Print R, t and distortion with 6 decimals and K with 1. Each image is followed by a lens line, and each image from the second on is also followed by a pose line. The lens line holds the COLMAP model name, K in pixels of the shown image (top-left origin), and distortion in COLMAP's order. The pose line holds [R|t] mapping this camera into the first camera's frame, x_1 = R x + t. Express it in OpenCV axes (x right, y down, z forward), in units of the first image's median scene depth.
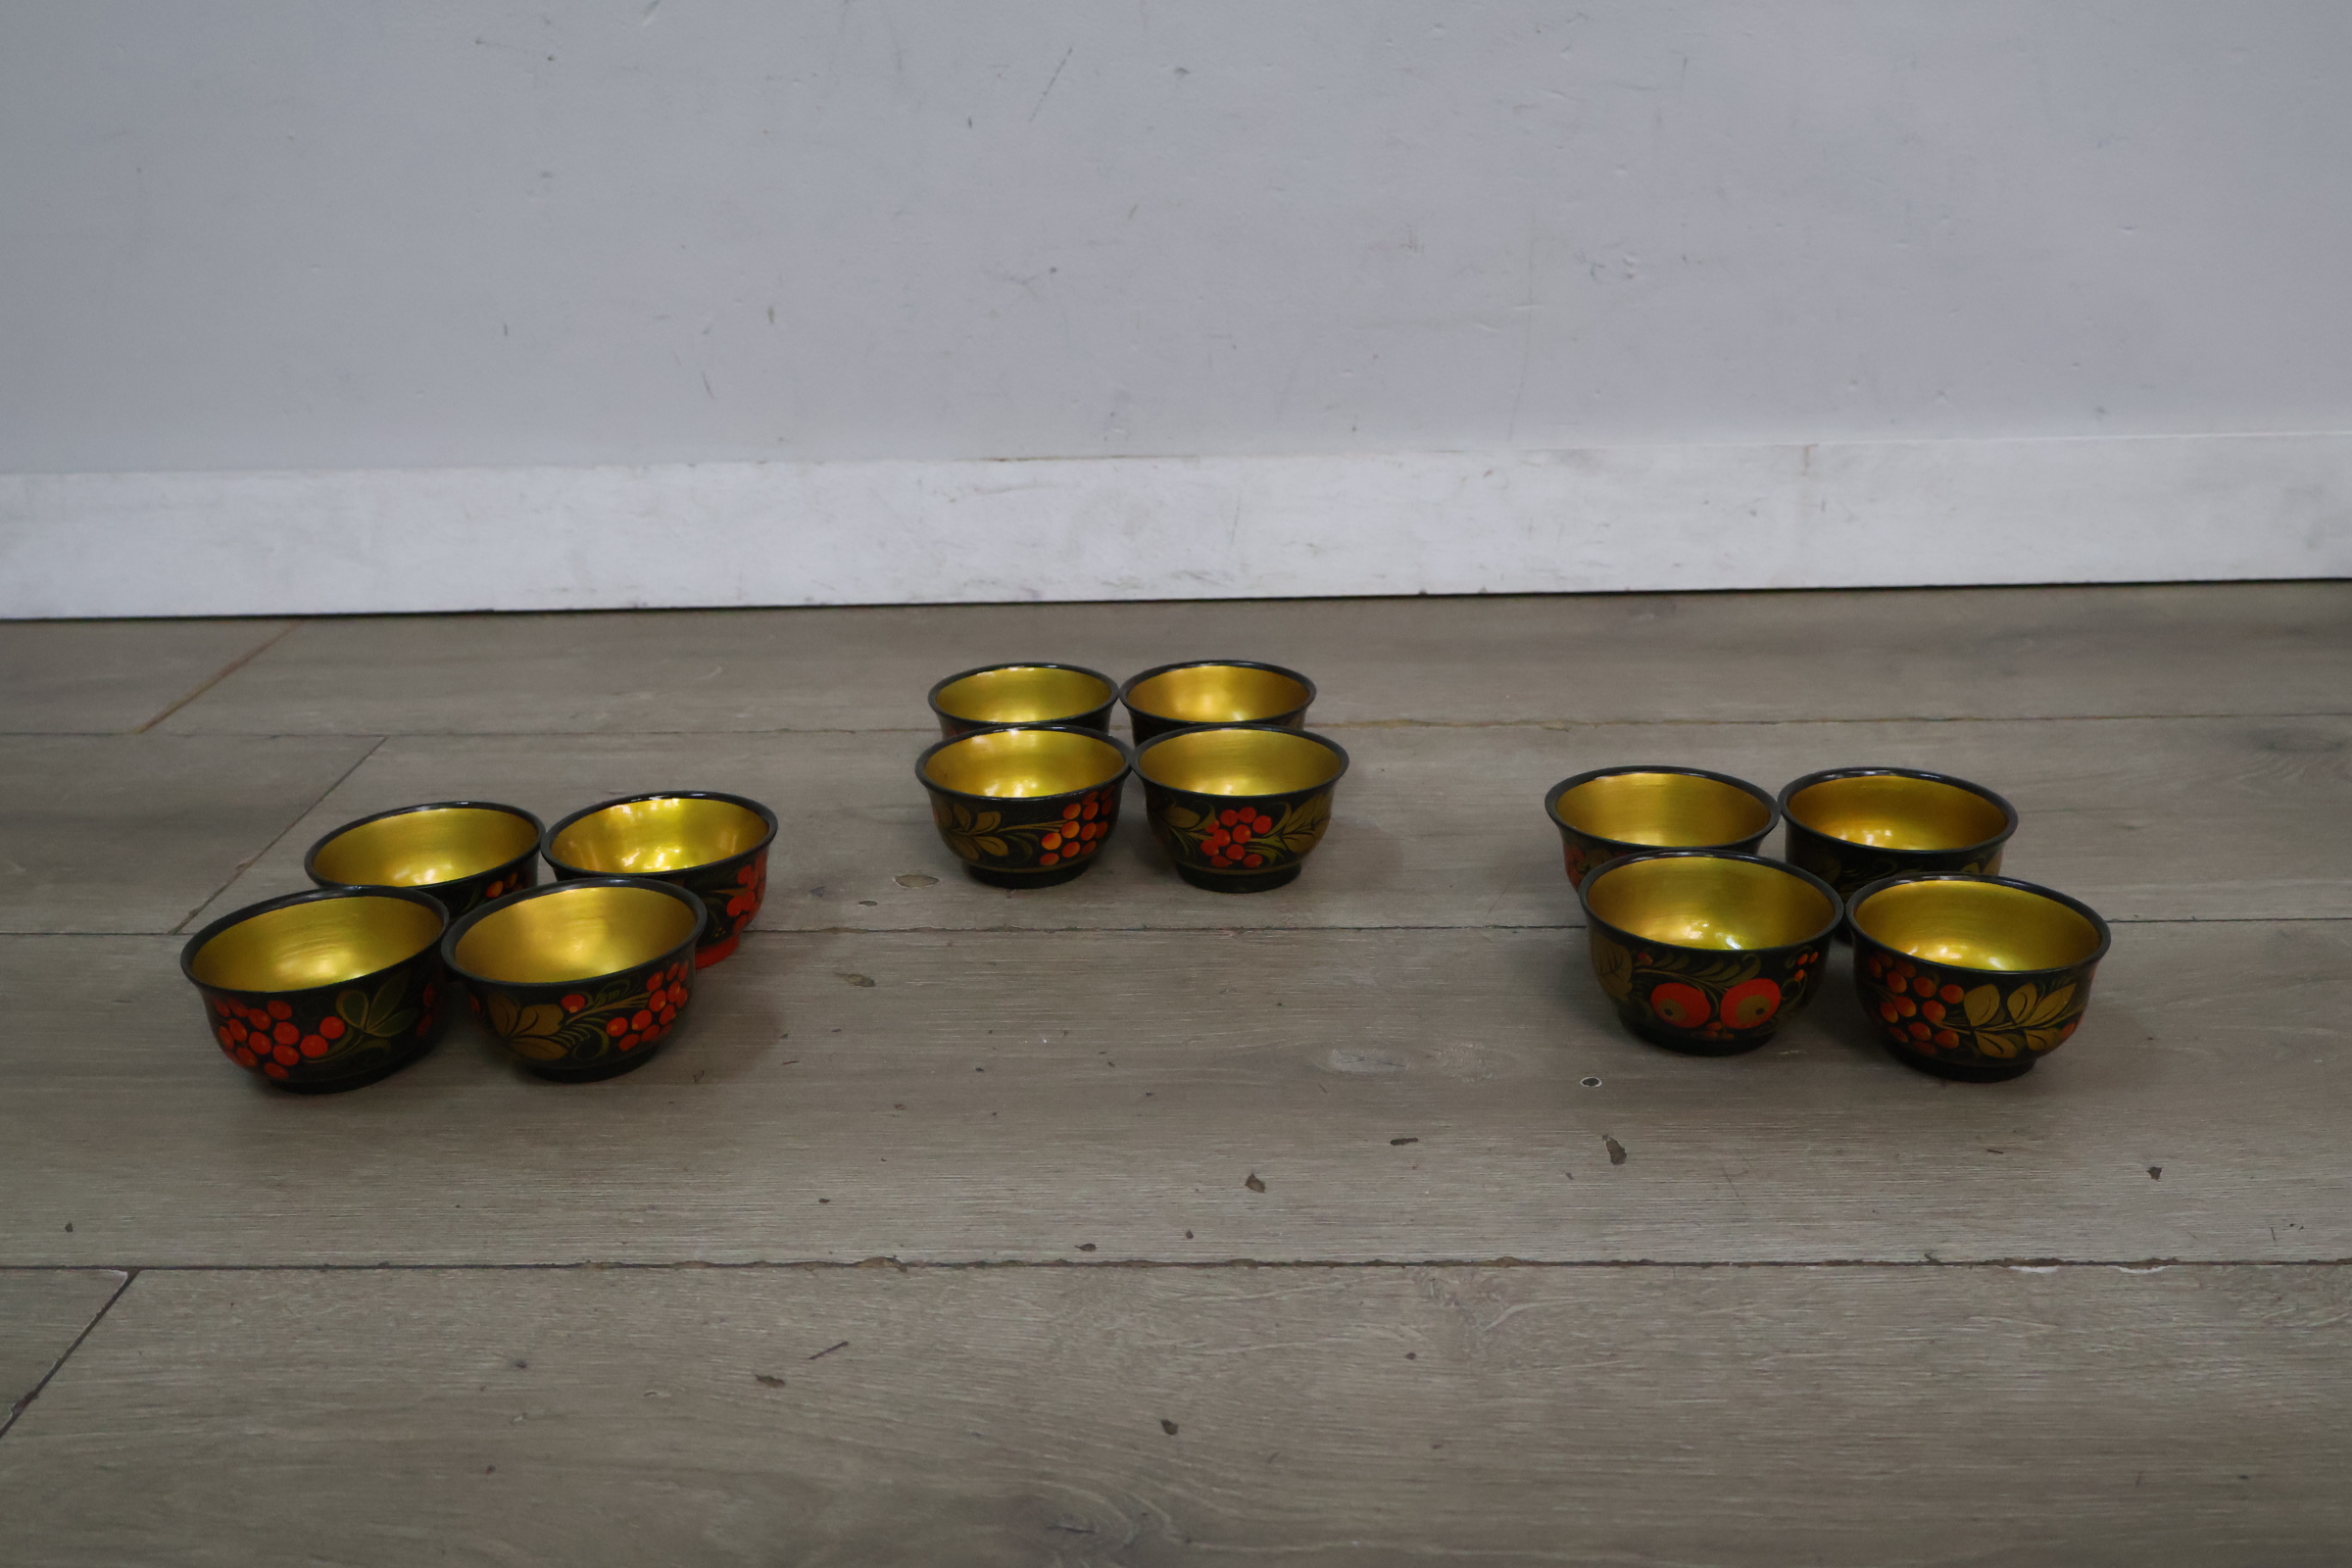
lens RADIAL K [[2142.1, 0, 1176.0], [0, 2142.1, 784.0], [0, 0, 1]] dist [0.008069, 0.002728]
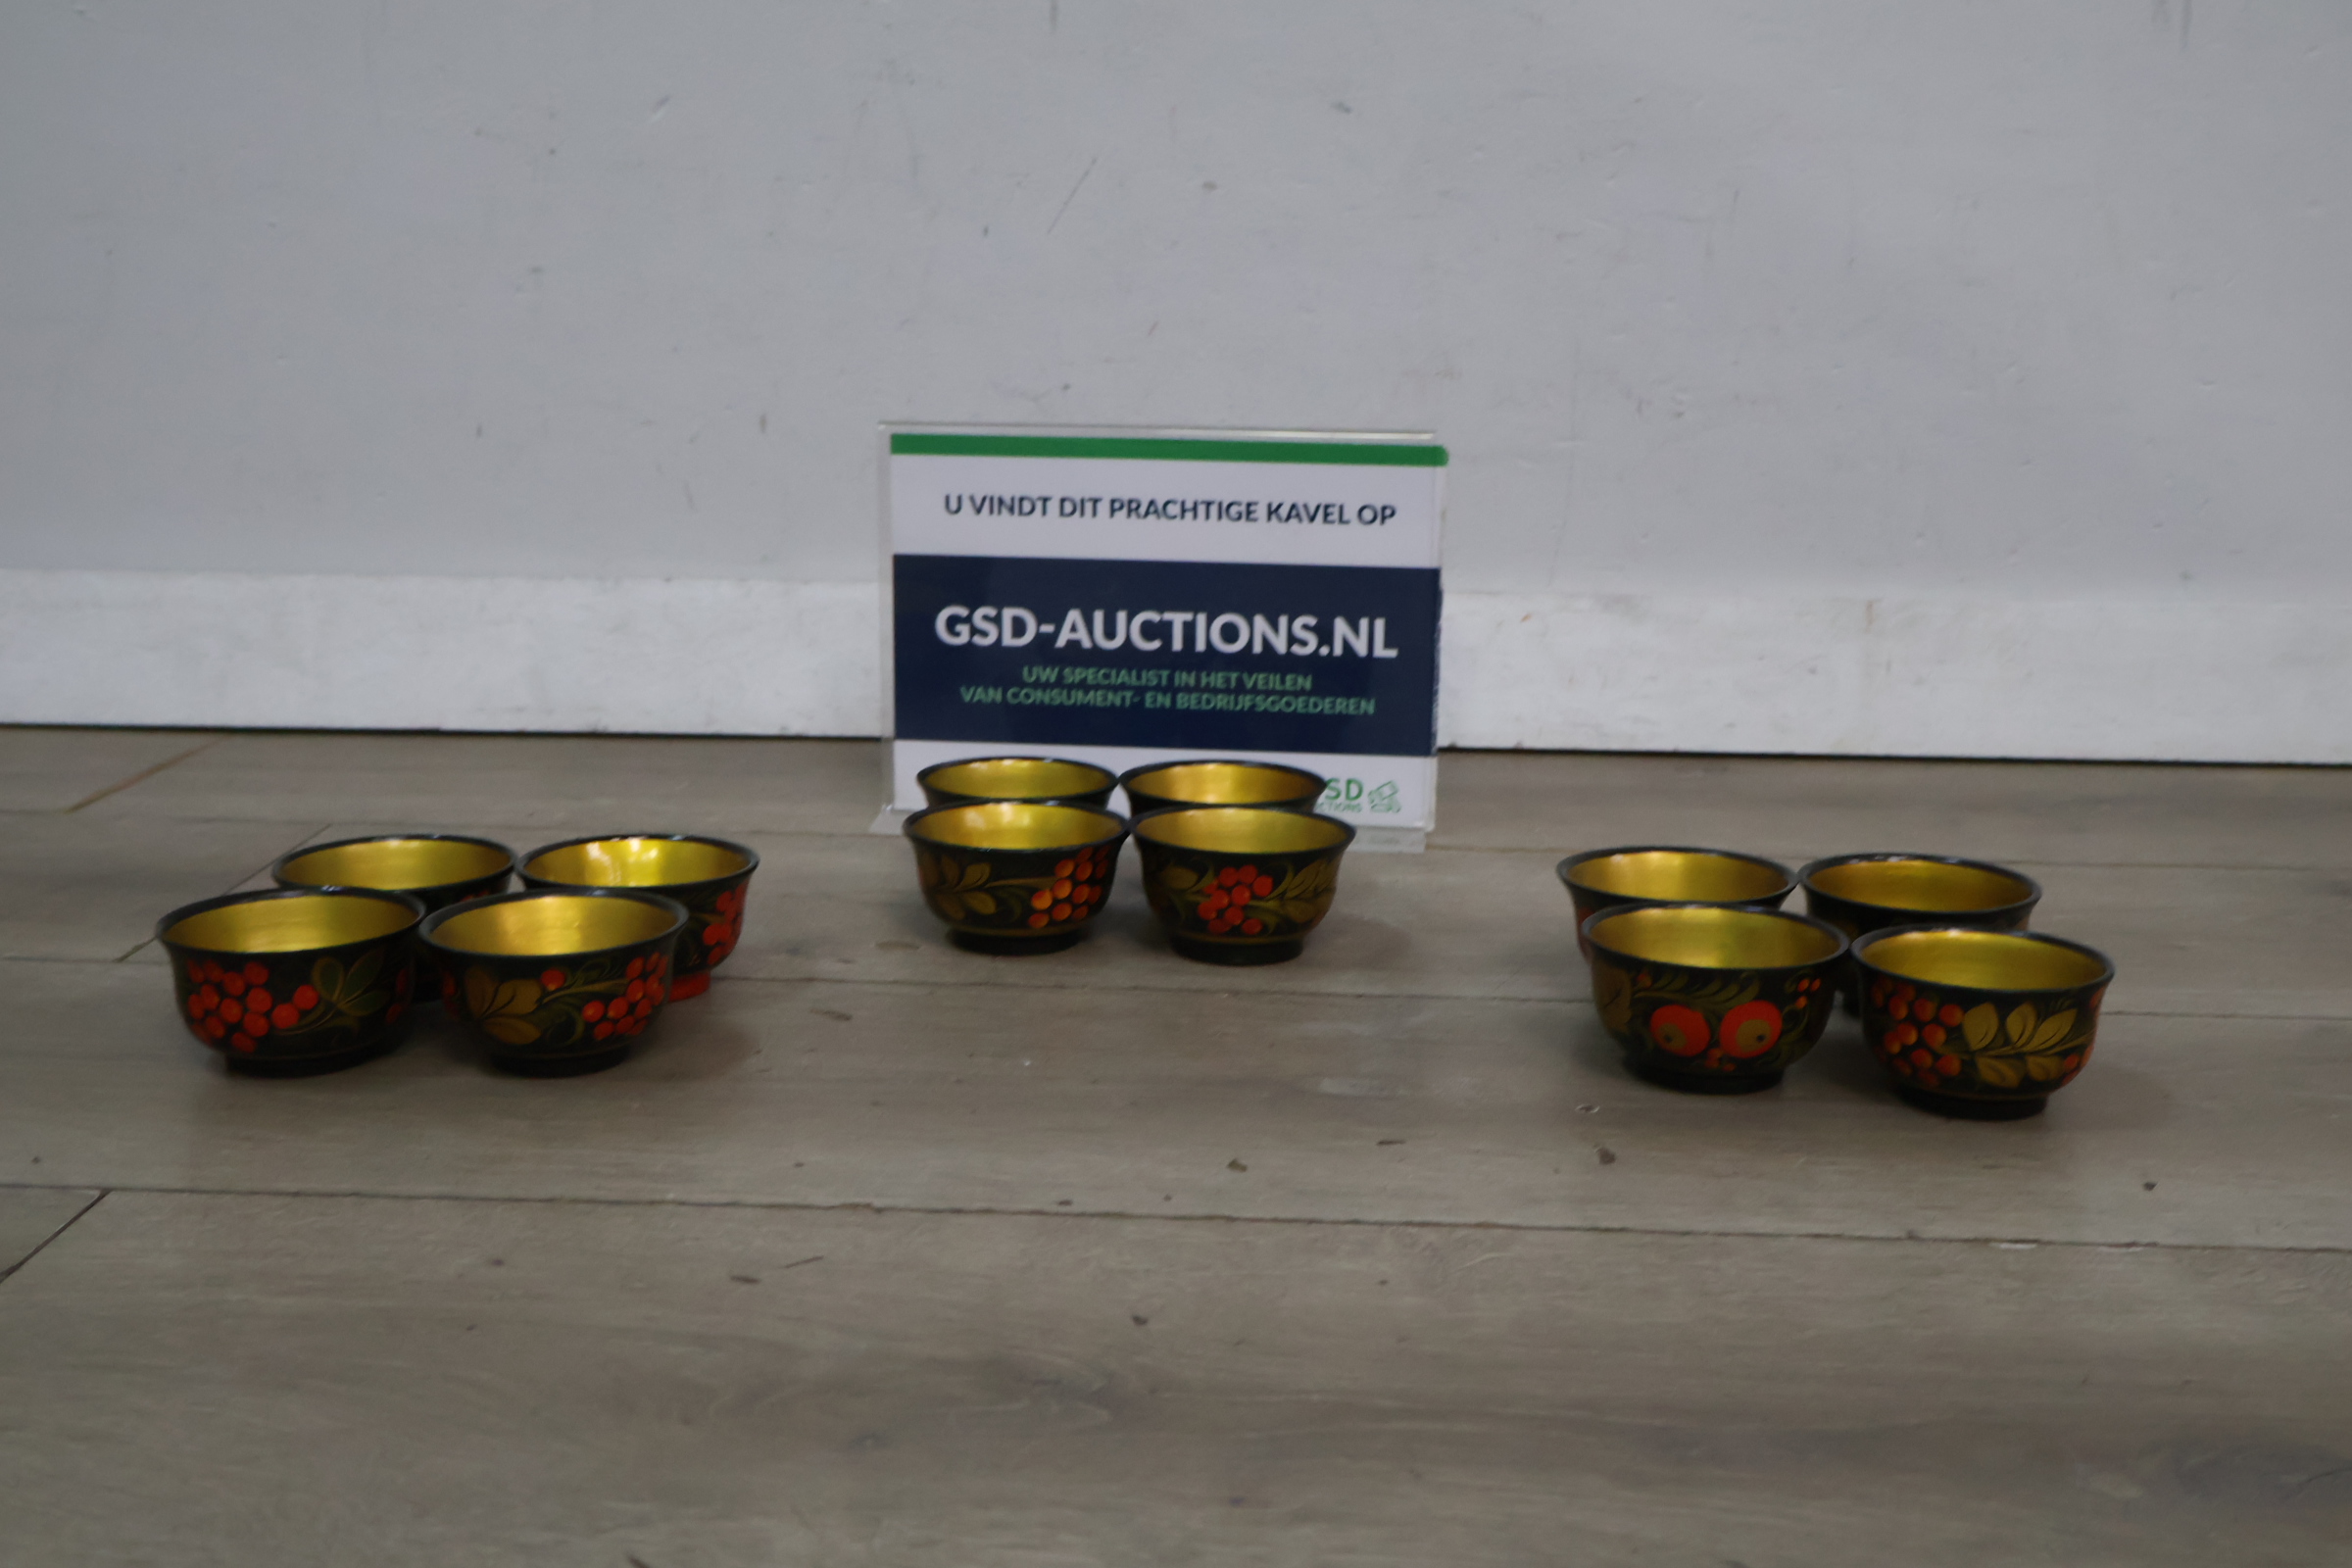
lens RADIAL K [[2658.0, 0, 1176.0], [0, 2658.0, 784.0], [0, 0, 1]] dist [-0.001574, 0.001491]
pose [[0.999262, 0.037594, -0.007928, 0.011180], [-0.038363, 0.987602, -0.152222, 0.184973], [0.002107, 0.152413, 0.988315, -0.215421]]
